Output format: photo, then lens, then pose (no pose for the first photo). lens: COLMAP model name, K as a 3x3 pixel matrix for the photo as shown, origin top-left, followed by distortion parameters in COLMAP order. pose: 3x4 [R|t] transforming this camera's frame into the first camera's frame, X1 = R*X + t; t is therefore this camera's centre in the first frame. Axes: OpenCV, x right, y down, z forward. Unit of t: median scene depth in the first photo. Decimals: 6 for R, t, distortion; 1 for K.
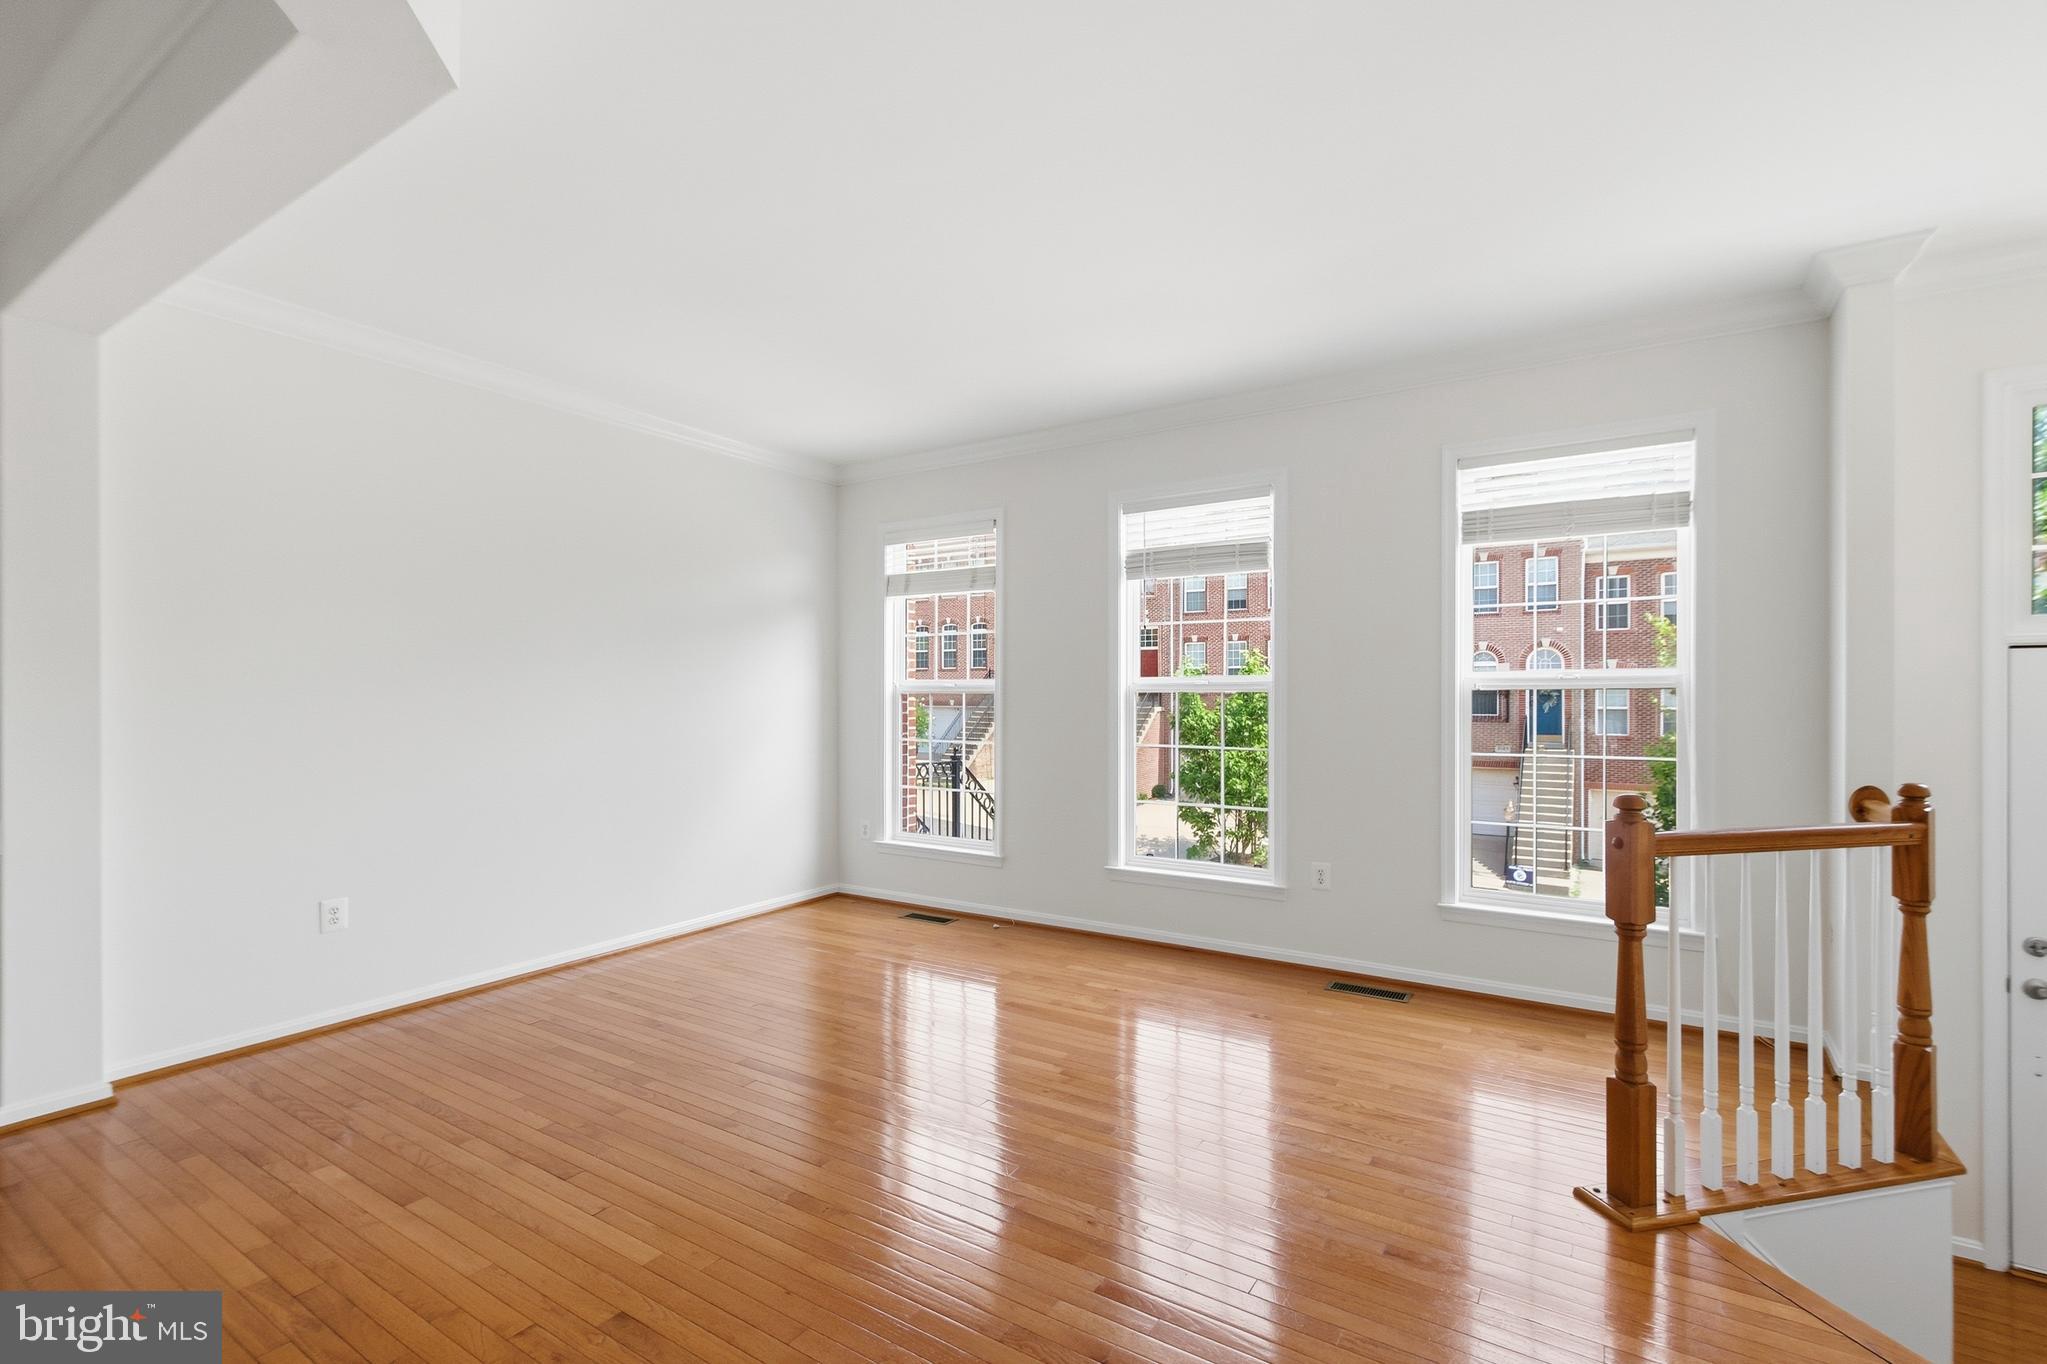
lens RADIAL K [[882.1, 0, 1023.5], [0, 882.1, 682.0], [0, 0, 1]] dist [0.011371, -0.000061]
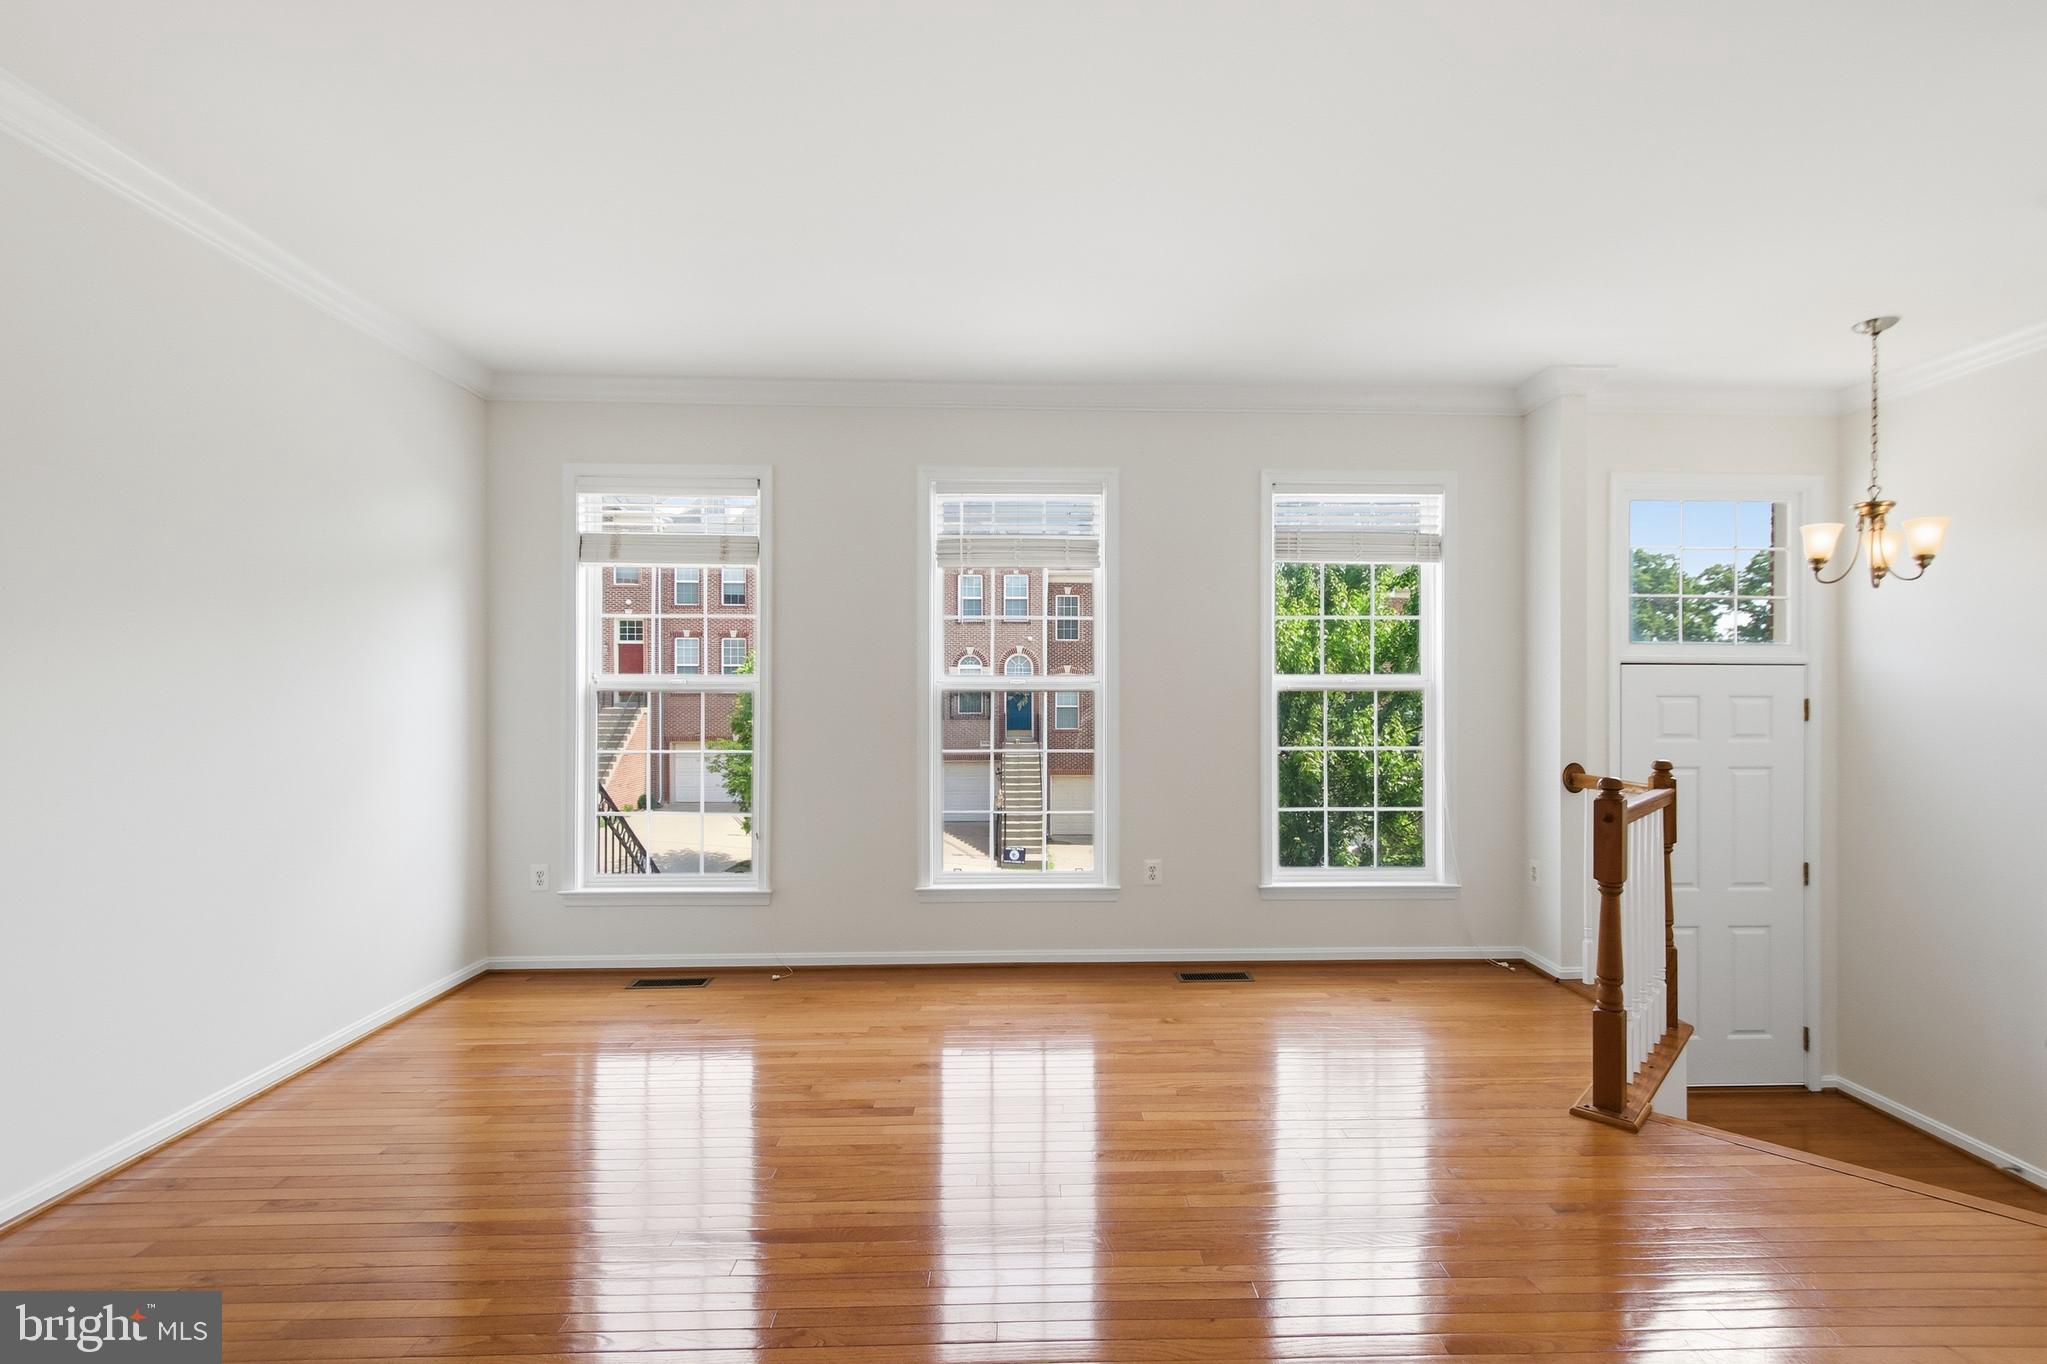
lens RADIAL K [[896.3, 0, 1053.1], [0, 896.3, 688.2], [0, 0, 1]] dist [0.003961, 0.000253]
pose [[0.832354, 0.007201, 0.554197, -0.241028], [-0.011291, 0.999928, 0.003964, 0.002484], [-0.554129, -0.009557, 0.832376, 0.145825]]
